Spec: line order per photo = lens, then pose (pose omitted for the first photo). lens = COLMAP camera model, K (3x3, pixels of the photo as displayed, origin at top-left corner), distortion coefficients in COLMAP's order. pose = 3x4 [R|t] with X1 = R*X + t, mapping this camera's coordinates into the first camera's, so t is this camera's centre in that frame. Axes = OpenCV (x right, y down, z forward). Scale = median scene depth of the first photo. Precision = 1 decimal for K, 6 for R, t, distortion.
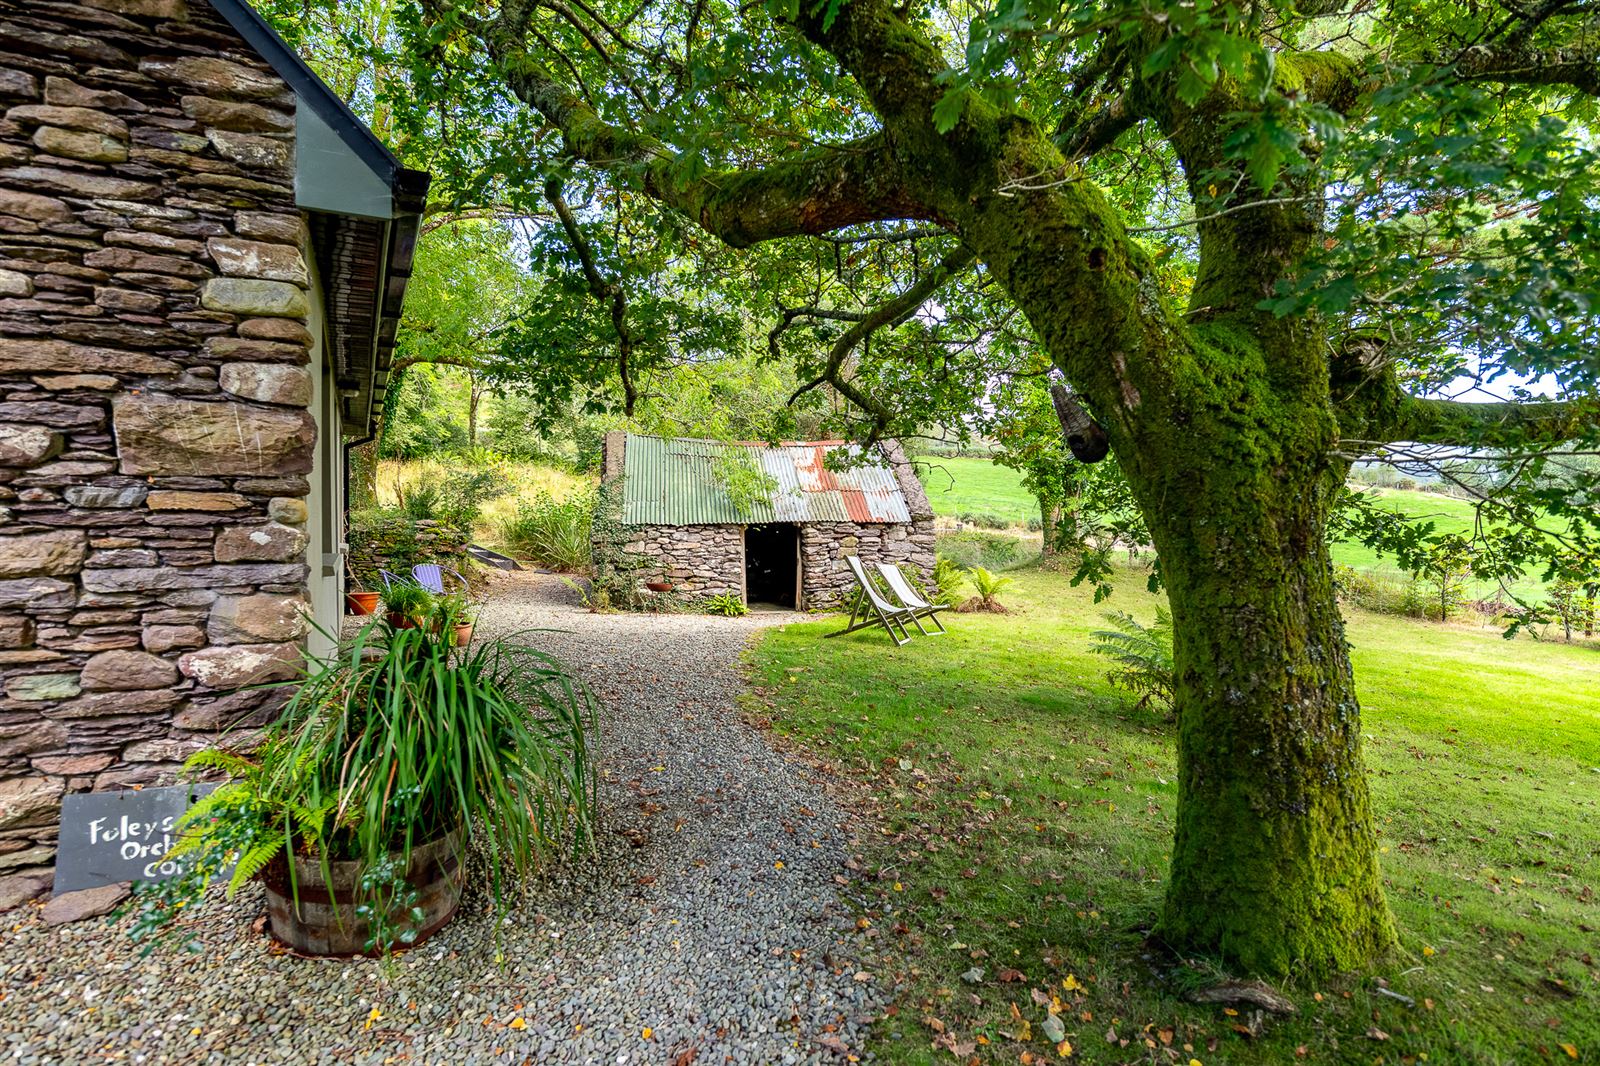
lens RADIAL K [[795.9, 0, 800.0], [0, 795.9, 533.0], [0, 0, 1]] dist [-0.000322, -0.007626]
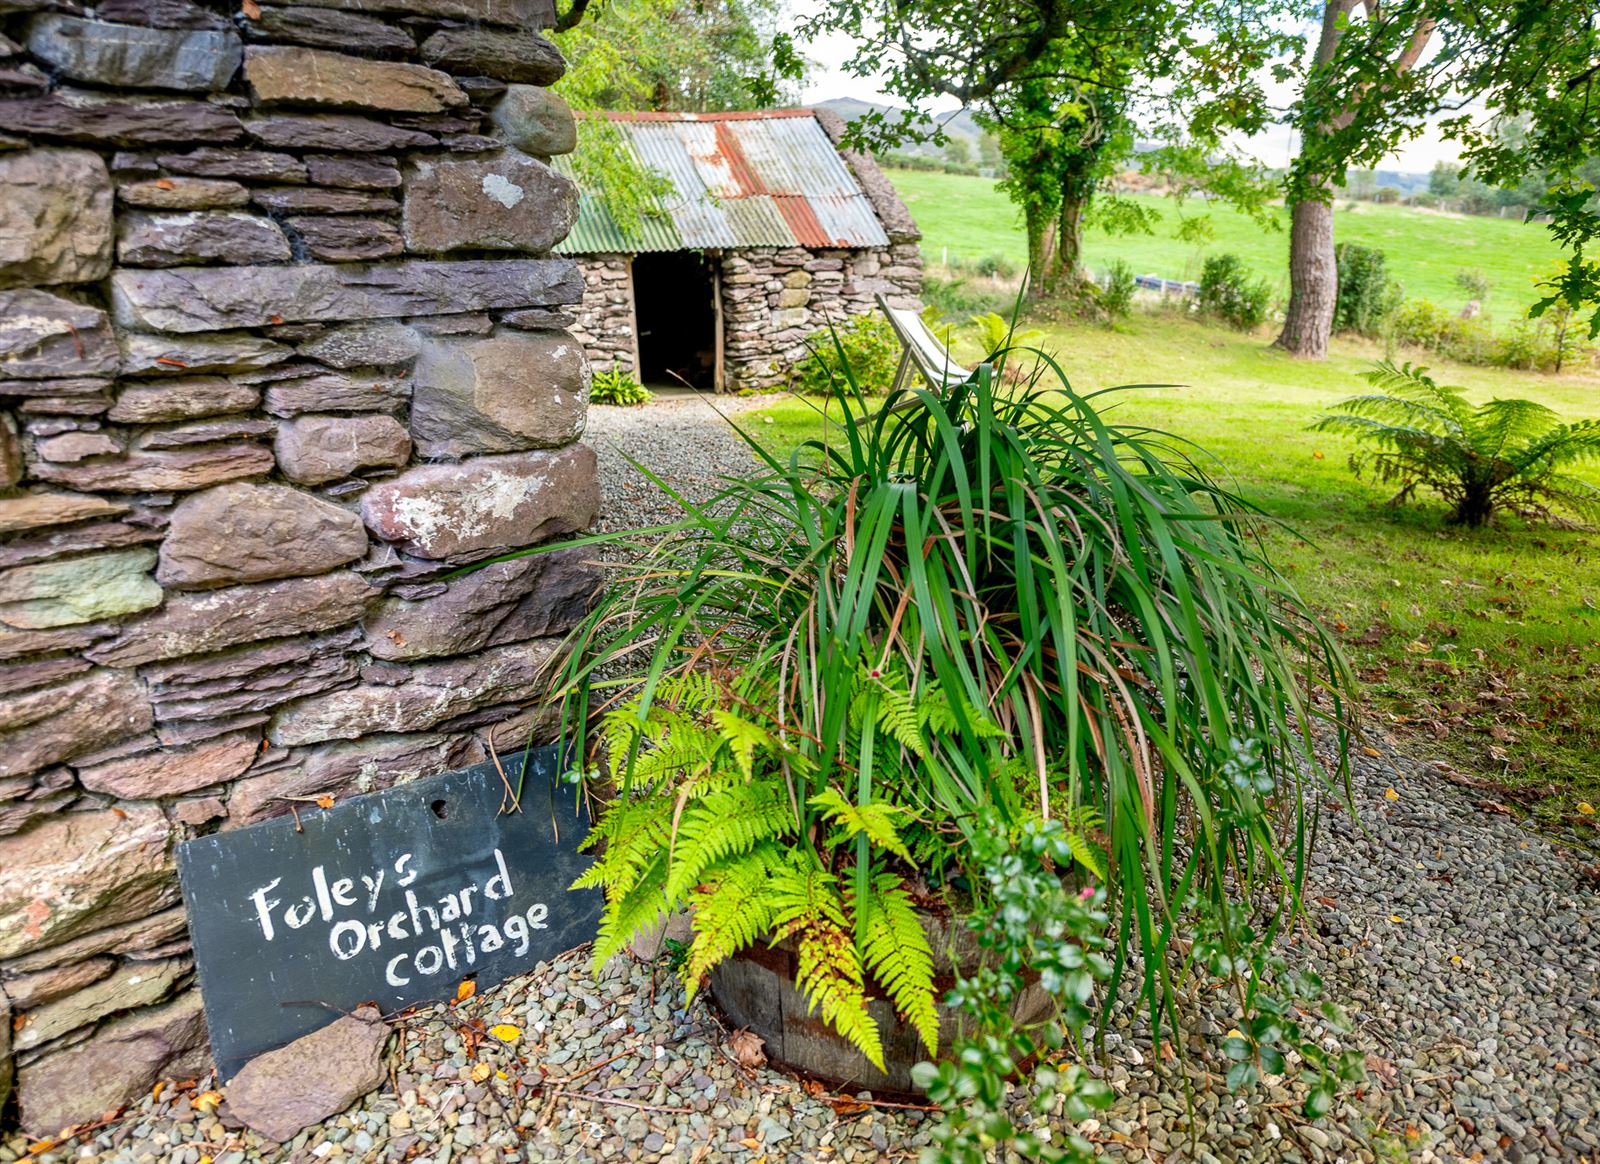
lens RADIAL K [[1150.5, 0, 800.0], [0, 1150.5, 582.0], [0, 0, 1]] dist [0.012540, -0.004993]
pose [[0.978643, -0.072669, 0.192294, -0.692326], [0.021764, 0.966803, 0.254594, 0.055345], [-0.204411, -0.244972, 0.947737, 0.387781]]
